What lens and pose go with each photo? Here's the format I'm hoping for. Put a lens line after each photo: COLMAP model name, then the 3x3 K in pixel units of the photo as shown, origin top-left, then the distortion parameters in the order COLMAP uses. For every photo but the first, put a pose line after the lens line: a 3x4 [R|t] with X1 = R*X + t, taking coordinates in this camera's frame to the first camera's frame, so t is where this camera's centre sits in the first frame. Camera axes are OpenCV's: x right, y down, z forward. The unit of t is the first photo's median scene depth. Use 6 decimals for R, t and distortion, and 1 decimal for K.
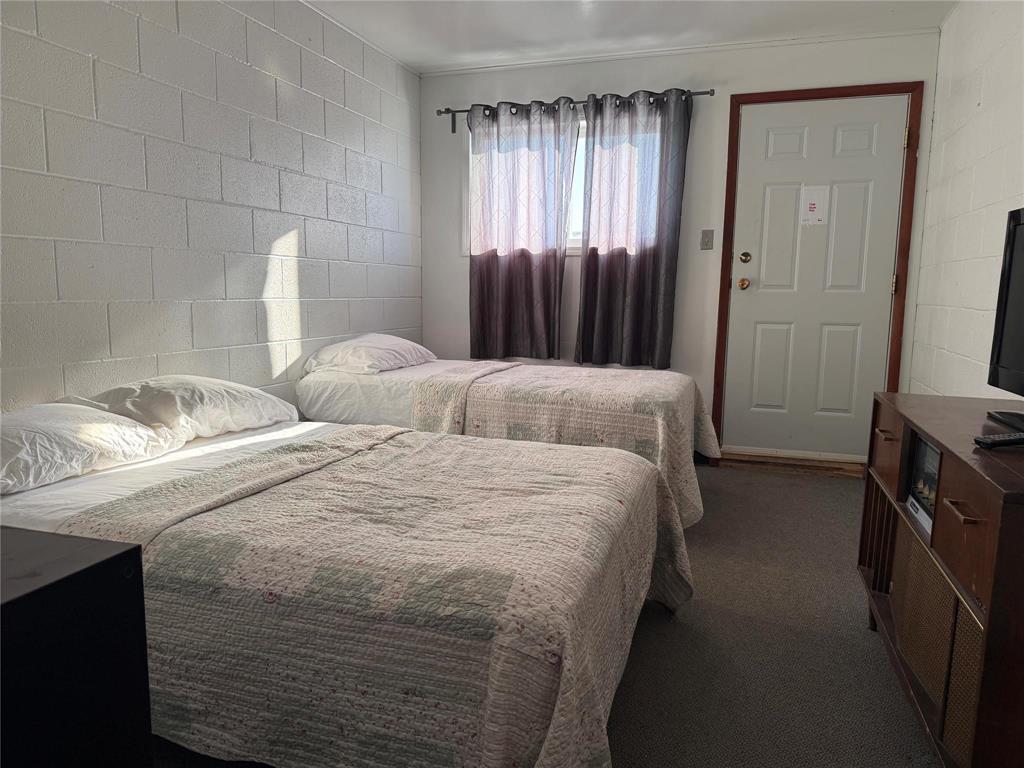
lens RADIAL K [[721.6, 0, 517.7], [0, 721.6, 382.2], [0, 0, 1]] dist [0.062509, -0.052756]
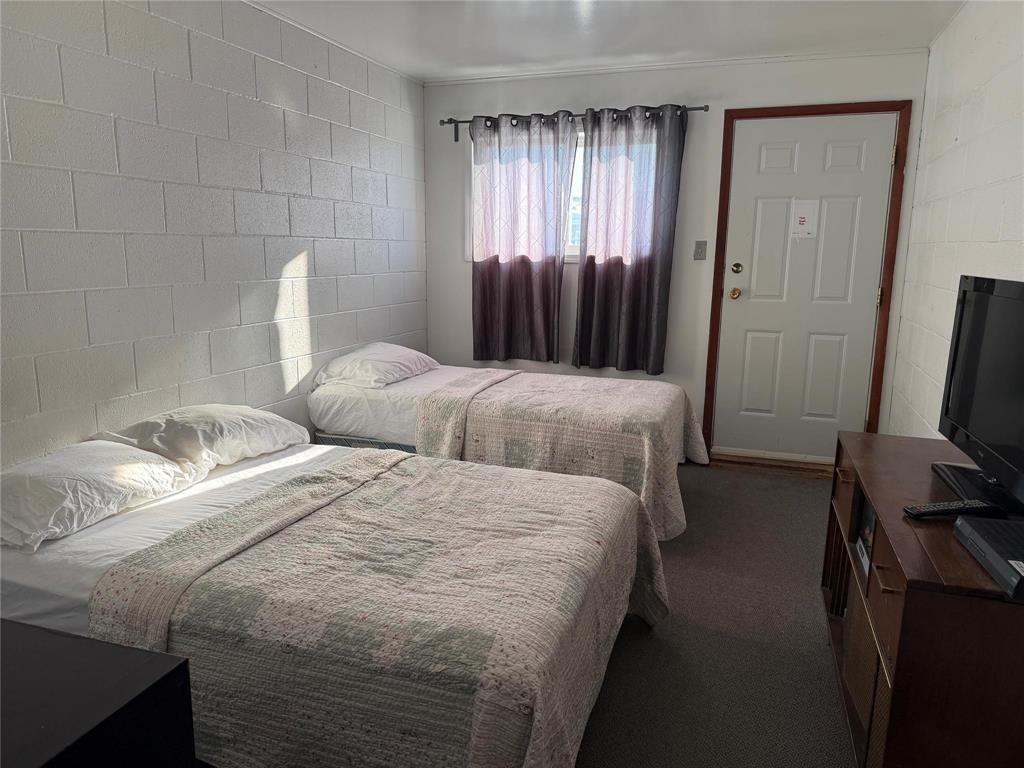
lens RADIAL K [[721.6, 0, 517.7], [0, 721.6, 382.2], [0, 0, 1]] dist [0.062509, -0.052756]
pose [[0.999903, 0.001237, -0.013865, 0.024771], [-0.000496, 0.998579, 0.053285, -0.106060], [0.013911, -0.053272, 0.998483, -0.077211]]
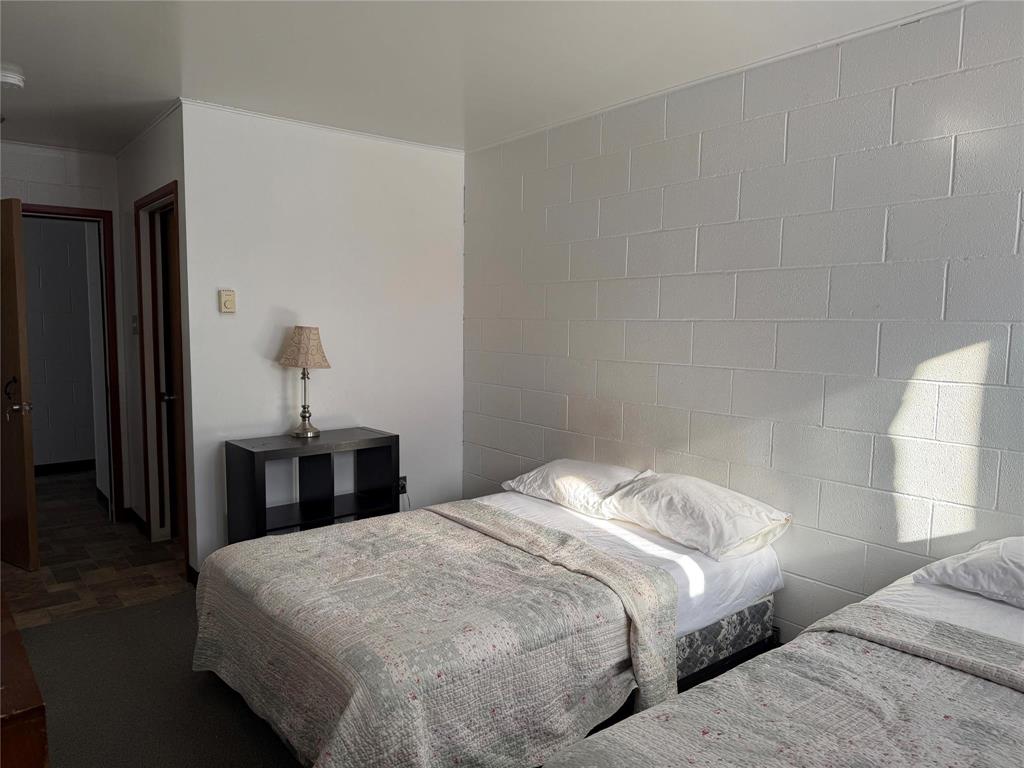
lens RADIAL K [[704.2, 0, 512.0], [0, 704.2, 384.0], [0, 0, 1]] dist [0.097156, -0.126050]
pose [[-0.543278, 0.052526, -0.837908, 0.644938], [-0.130435, 0.980641, 0.146045, -0.292303], [0.829359, 0.188636, -0.525910, 1.368000]]
